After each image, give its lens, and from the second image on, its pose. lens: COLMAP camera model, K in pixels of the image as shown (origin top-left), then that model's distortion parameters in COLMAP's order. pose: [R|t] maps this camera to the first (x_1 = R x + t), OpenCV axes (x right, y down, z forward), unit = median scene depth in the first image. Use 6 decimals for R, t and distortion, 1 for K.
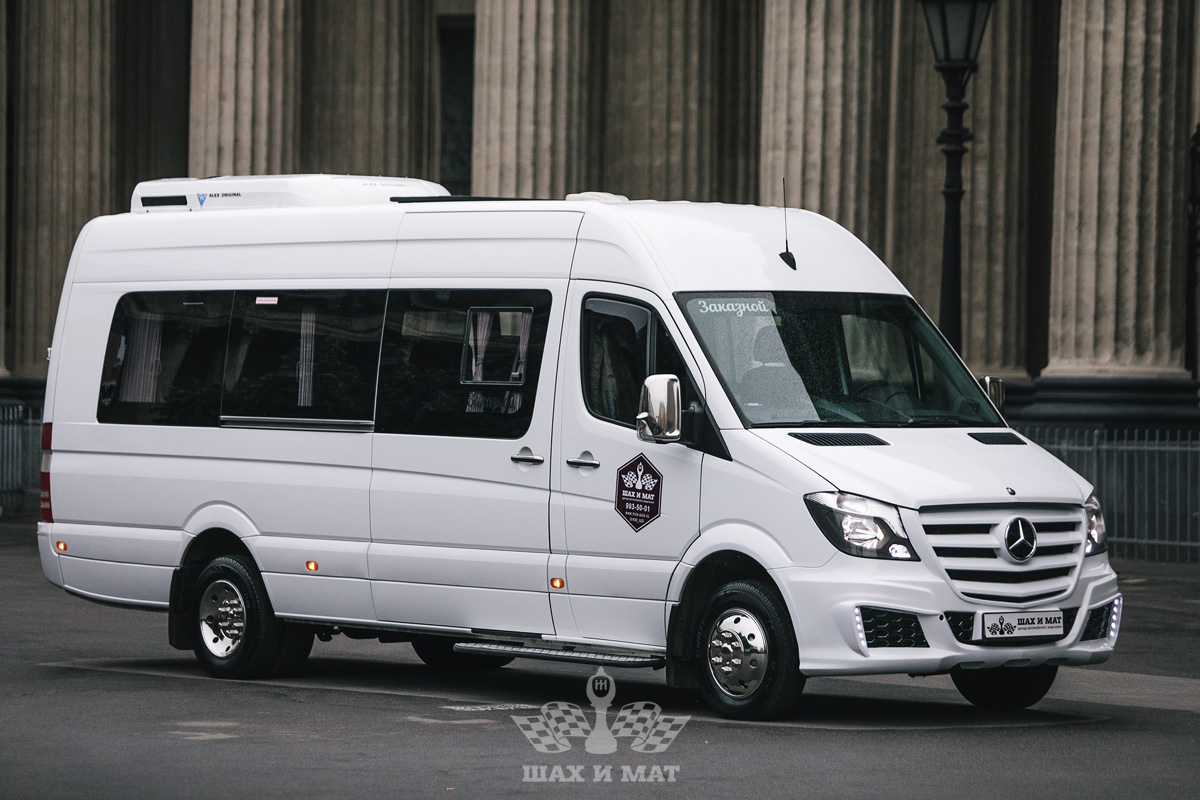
lens RADIAL K [[4703.0, 0, 600.0], [0, 4703.0, 400.0], [0, 0, 1]] dist [0.420198, 7.749785]
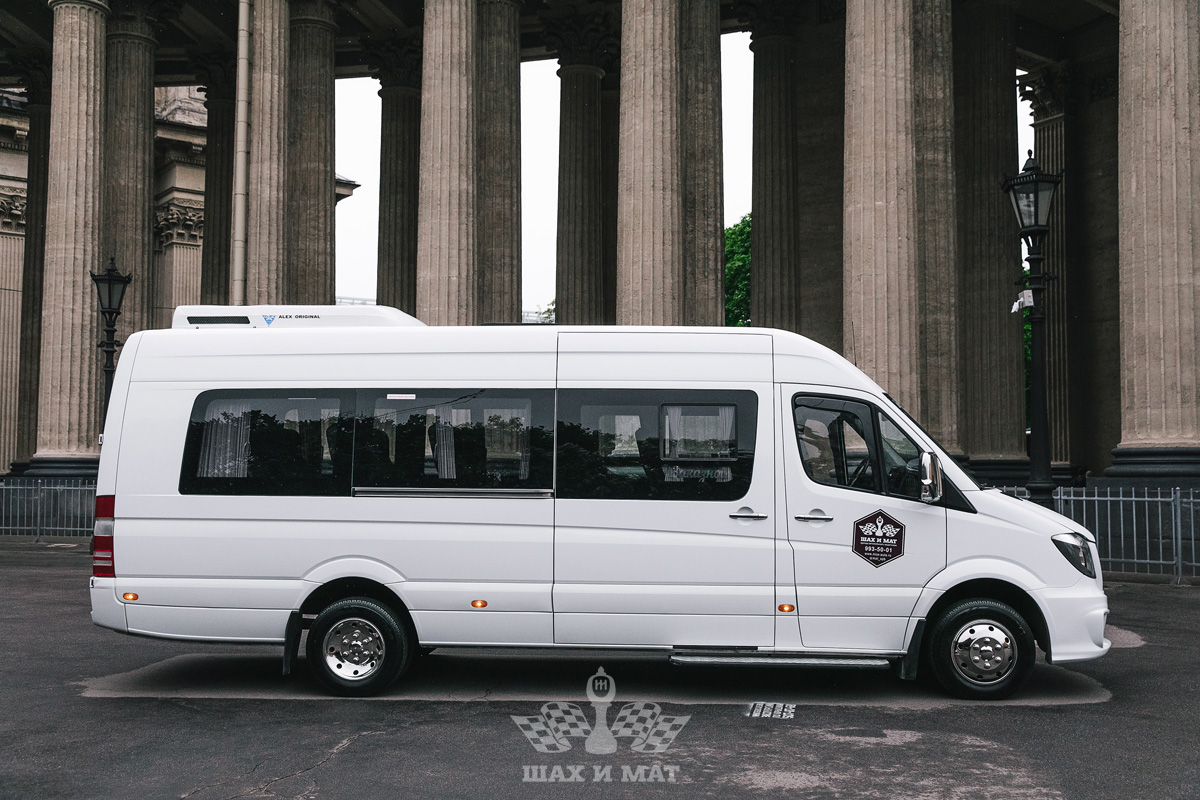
lens RADIAL K [[1216.9, 0, 600.0], [0, 1216.9, 400.0], [0, 0, 1]] dist [0.001043, 0.005557]
pose [[0.680491, 0.029256, 0.732172, -0.285101], [0.008724, 0.998808, -0.048019, -0.003943], [-0.732705, 0.039064, 0.679425, 0.758611]]
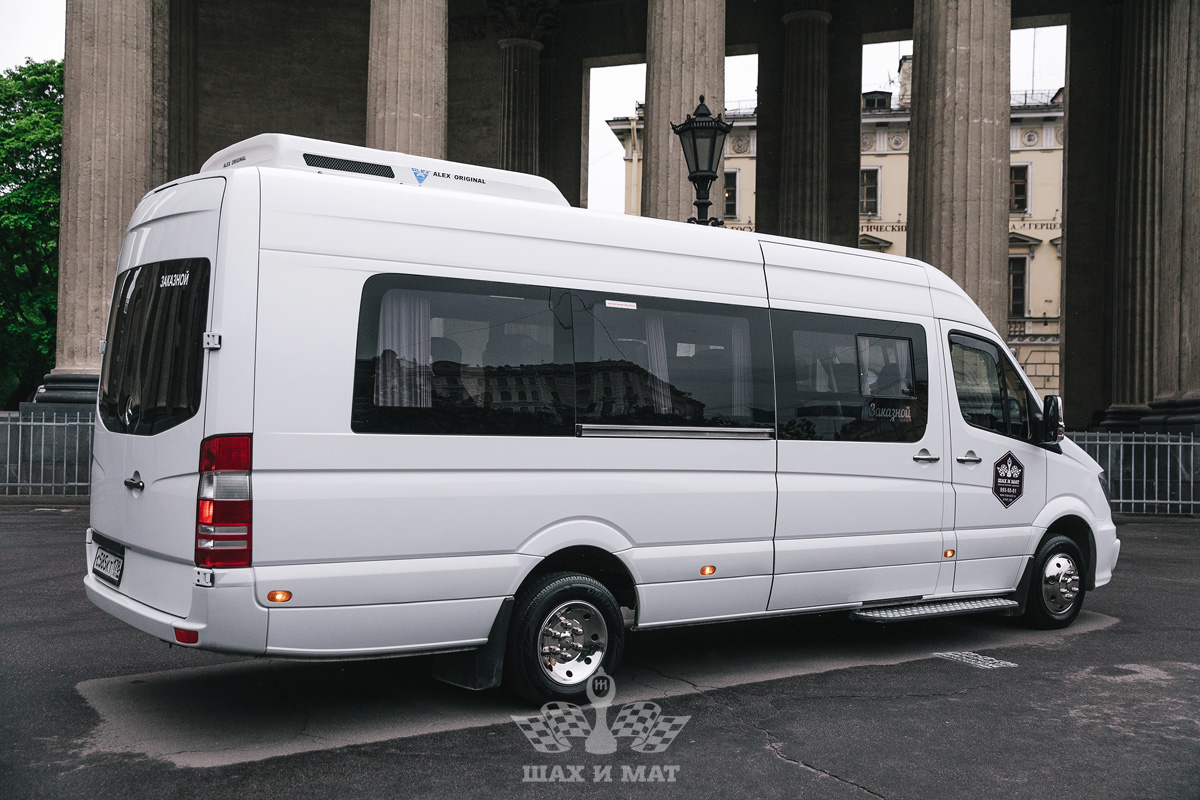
lens RADIAL K [[1254.2, 0, 600.0], [0, 1254.2, 400.0], [0, 0, 1]] dist [0.018842, 0.017691]
pose [[0.049197, -0.004599, 0.998779, -0.338750], [-0.020657, 0.999771, 0.005621, -0.002970], [-0.998575, -0.020908, 0.049091, 1.022578]]
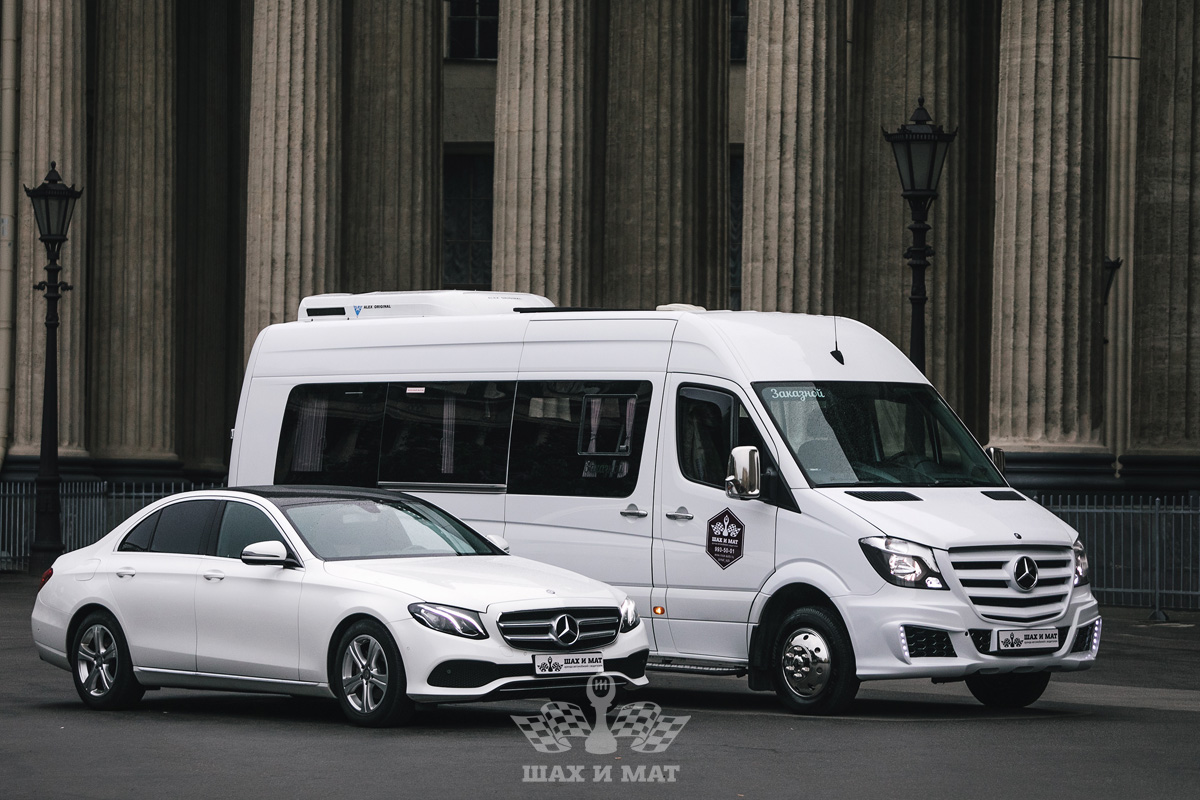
lens RADIAL K [[4290.0, 0, 600.0], [0, 4290.0, 400.0], [0, 0, 1]] dist [0.319337, 1.612531]
pose [[0.999820, -0.003525, 0.018661, -0.044135], [0.003872, 0.999820, -0.018586, 0.003260], [-0.018592, 0.018655, 0.999653, -0.156659]]
